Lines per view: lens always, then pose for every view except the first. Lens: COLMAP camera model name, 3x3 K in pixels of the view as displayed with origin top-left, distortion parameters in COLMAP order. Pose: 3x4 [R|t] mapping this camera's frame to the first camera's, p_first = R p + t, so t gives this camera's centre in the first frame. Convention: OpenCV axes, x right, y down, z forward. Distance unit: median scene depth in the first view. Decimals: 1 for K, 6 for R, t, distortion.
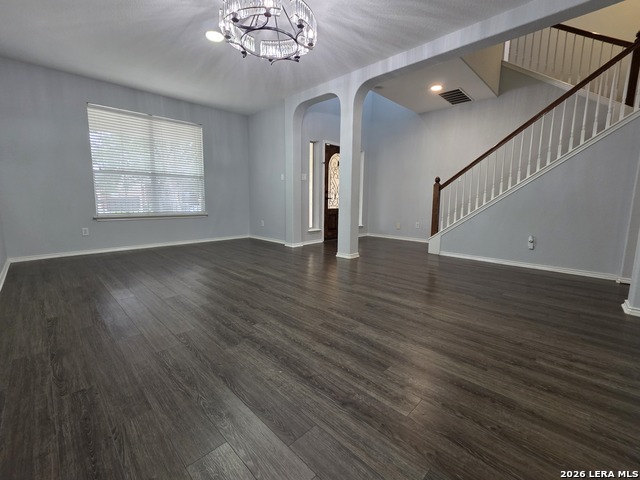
lens RADIAL K [[280.8, 0, 318.2], [0, 280.8, 236.5], [0, 0, 1]] dist [0.002287, 0.000739]
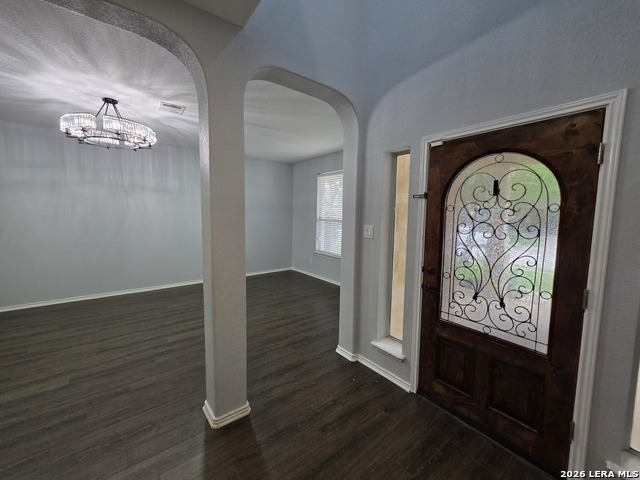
lens RADIAL K [[256.5, 0, 321.5], [0, 256.5, 236.1], [0, 0, 1]] dist [0.002453, 0.000070]
pose [[-0.121321, 0.074290, -0.989829, 0.469603], [-0.149633, 0.984431, 0.092225, -0.264591], [0.981270, 0.159300, -0.108316, 1.099792]]
